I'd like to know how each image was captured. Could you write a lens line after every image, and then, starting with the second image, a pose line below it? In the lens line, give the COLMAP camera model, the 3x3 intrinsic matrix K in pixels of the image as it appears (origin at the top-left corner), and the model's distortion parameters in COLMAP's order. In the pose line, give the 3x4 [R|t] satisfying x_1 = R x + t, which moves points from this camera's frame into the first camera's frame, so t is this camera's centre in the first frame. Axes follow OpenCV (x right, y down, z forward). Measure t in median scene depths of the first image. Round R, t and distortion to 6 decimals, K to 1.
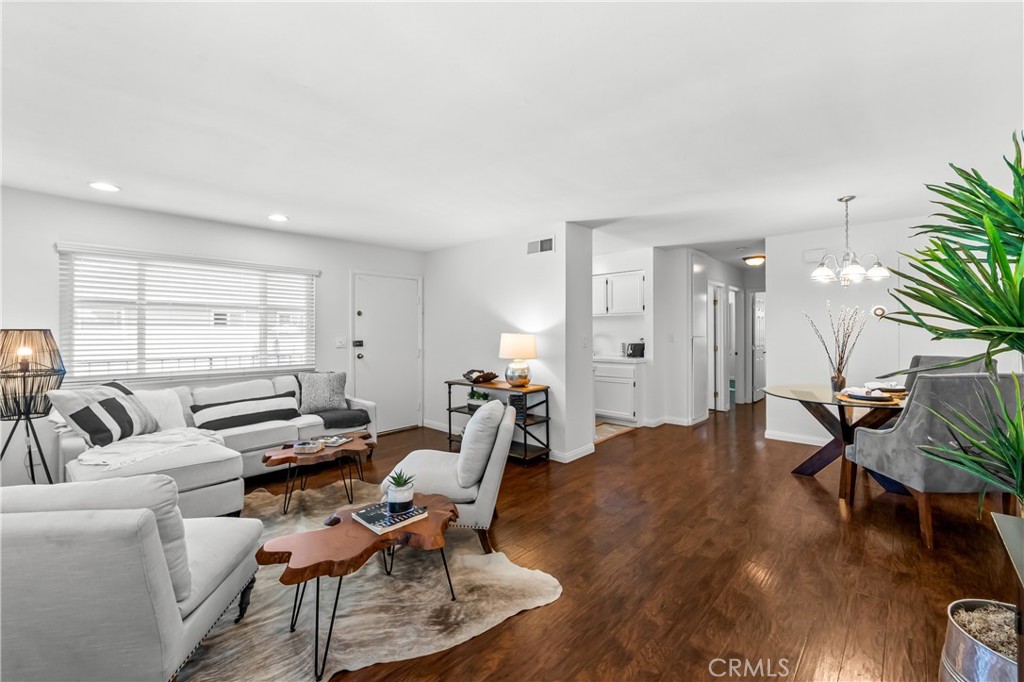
lens RADIAL K [[423.3, 0, 512.5], [0, 423.3, 336.8], [0, 0, 1]] dist [-0.001437, 0.000296]
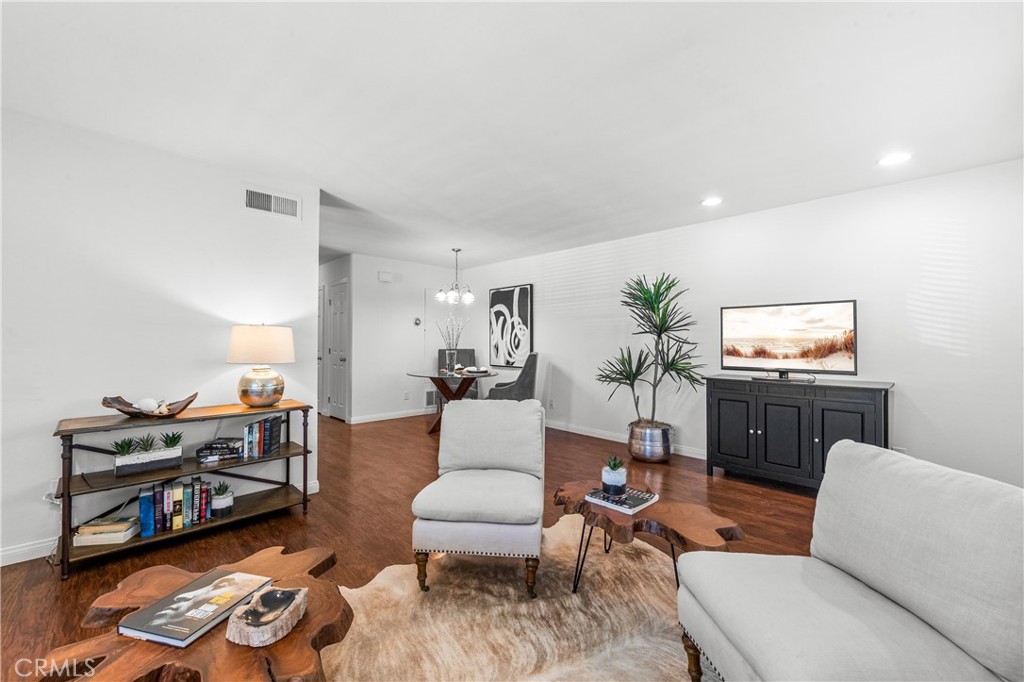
lens RADIAL K [[441.5, 0, 513.0], [0, 441.5, 343.3], [0, 0, 1]] dist [0.001159, 0.000012]
pose [[0.032575, 0.004951, 0.999457, -0.679846], [-0.006126, 0.999970, -0.004754, 0.019854], [-0.999451, -0.005968, 0.032605, 0.601009]]
